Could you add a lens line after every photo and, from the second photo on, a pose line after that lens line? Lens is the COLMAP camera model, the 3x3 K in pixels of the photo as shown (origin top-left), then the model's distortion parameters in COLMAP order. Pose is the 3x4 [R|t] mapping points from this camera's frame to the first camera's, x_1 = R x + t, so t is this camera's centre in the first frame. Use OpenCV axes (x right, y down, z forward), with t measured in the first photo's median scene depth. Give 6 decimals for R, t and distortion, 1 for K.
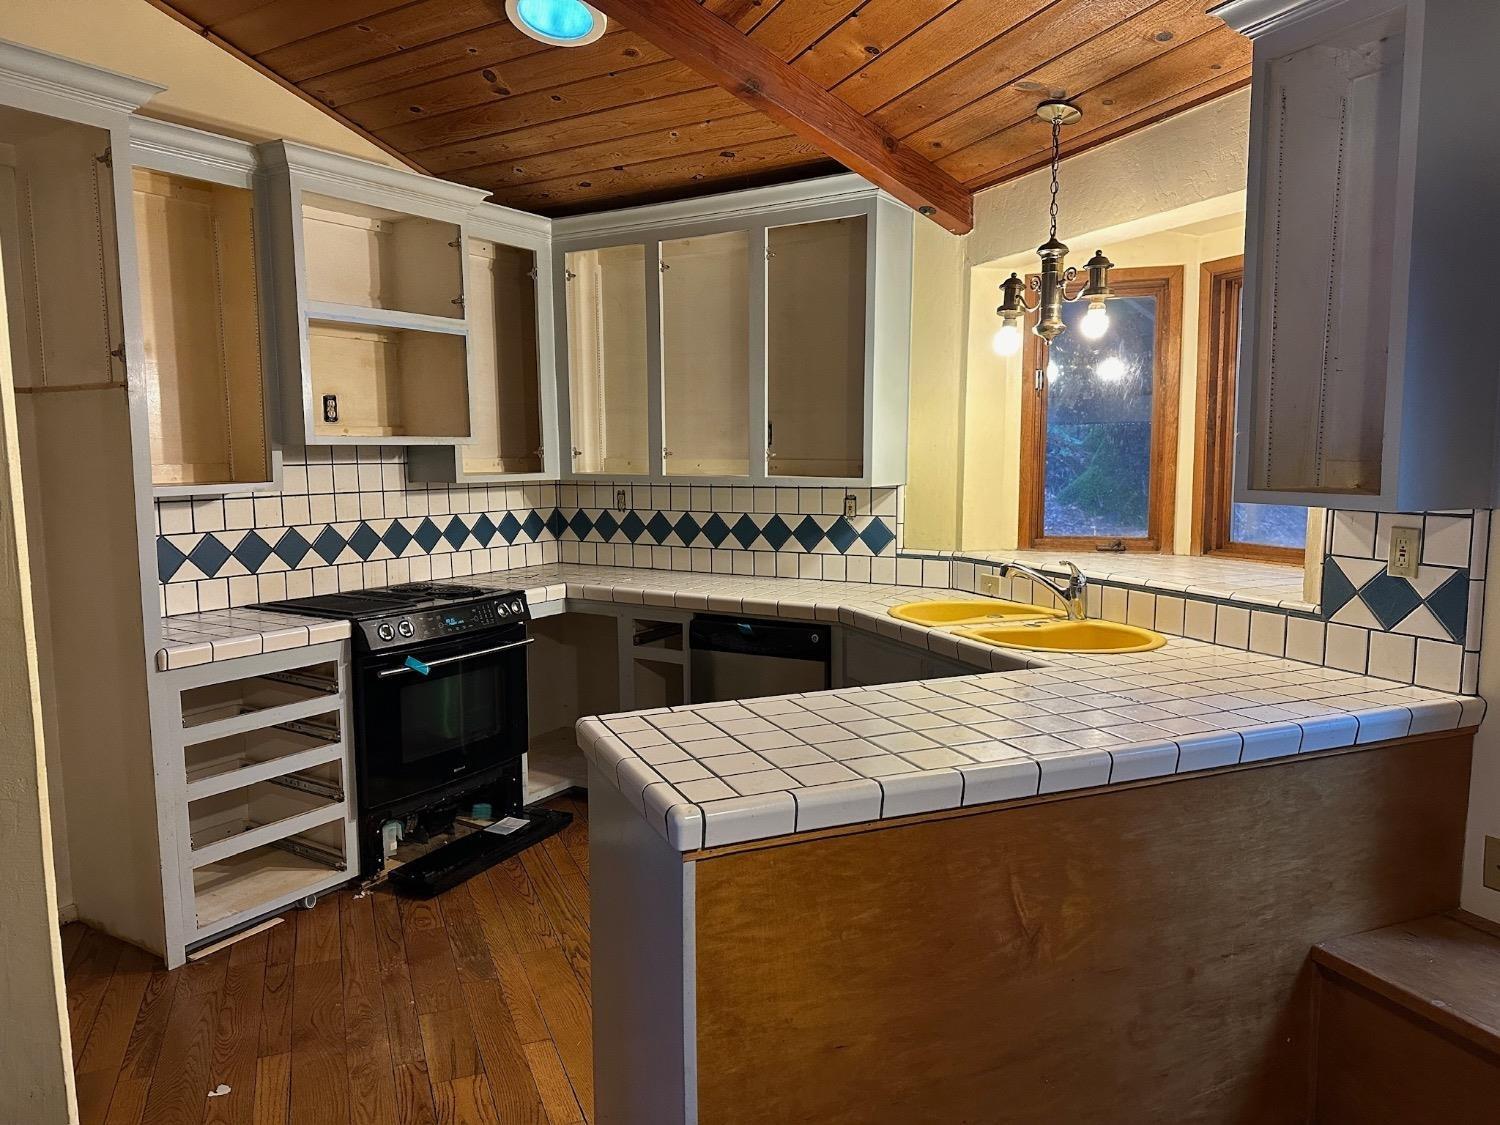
lens RADIAL K [[1046.6, 0, 748.1], [0, 1046.6, 569.7], [0, 0, 1]] dist [-0.009966, -0.002108]
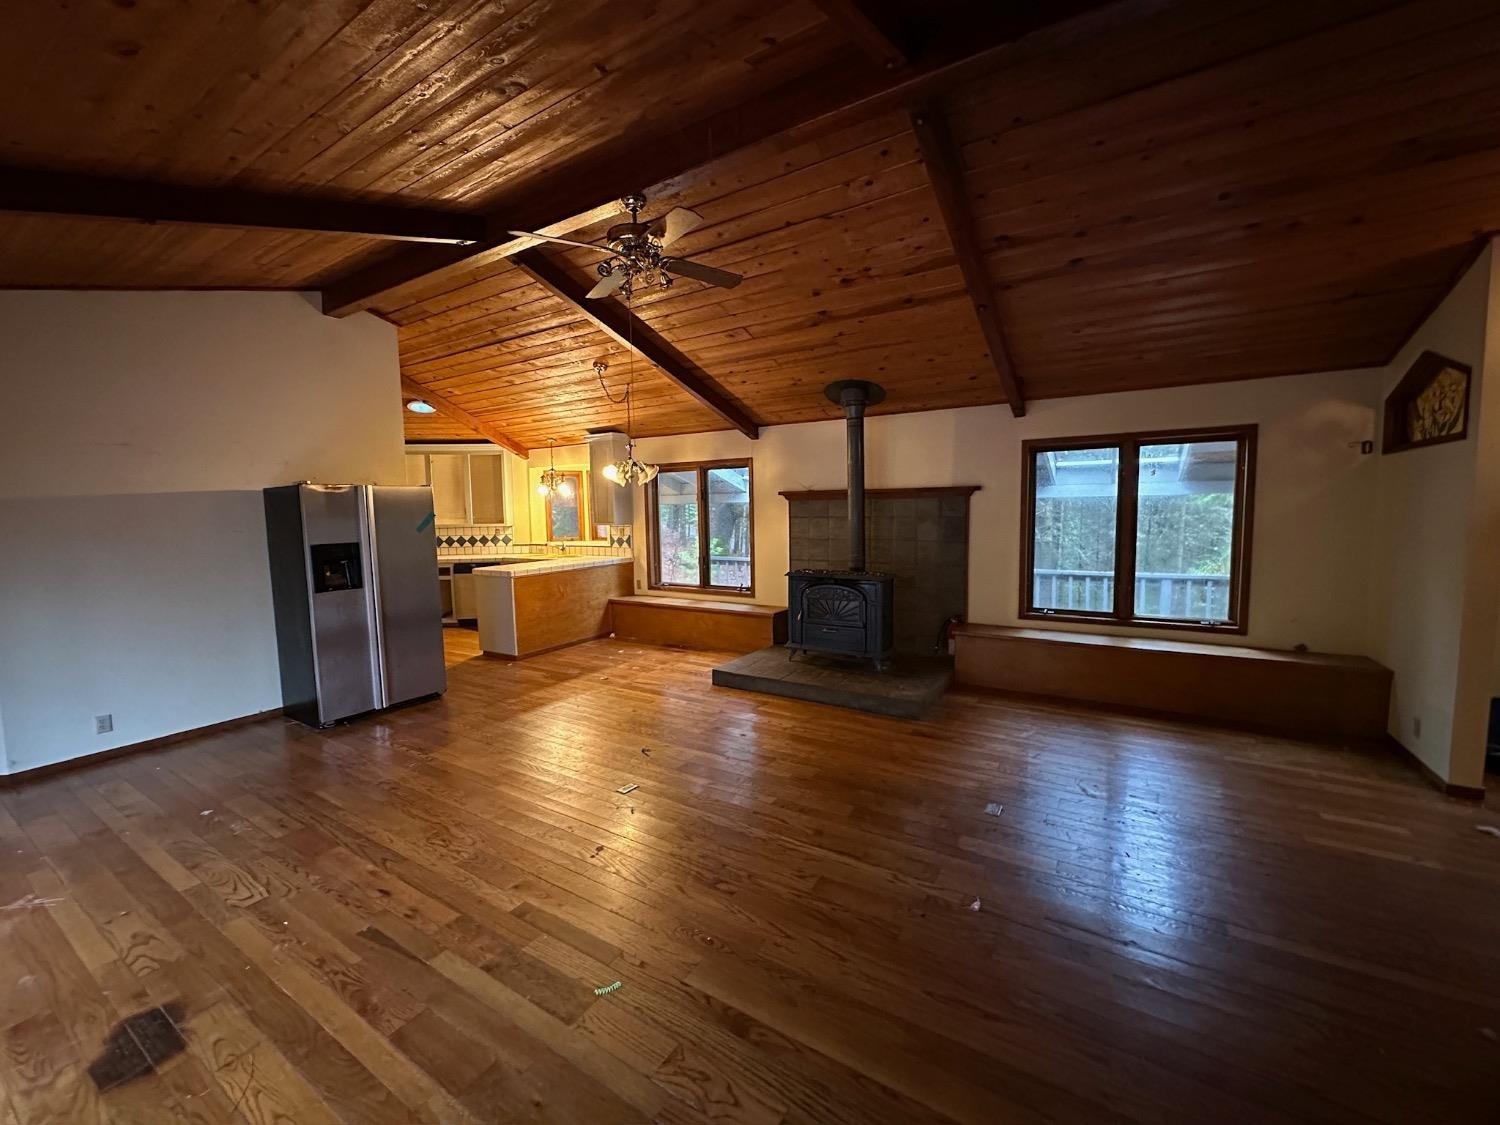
lens RADIAL K [[594.5, 0, 747.2], [0, 594.5, 563.4], [0, 0, 1]] dist [0.000345, 0.000003]
pose [[0.814032, -0.065163, 0.577153, -0.422513], [0.078200, 0.996935, 0.002262, 0.117709], [-0.575531, 0.043292, 0.816633, -1.238393]]
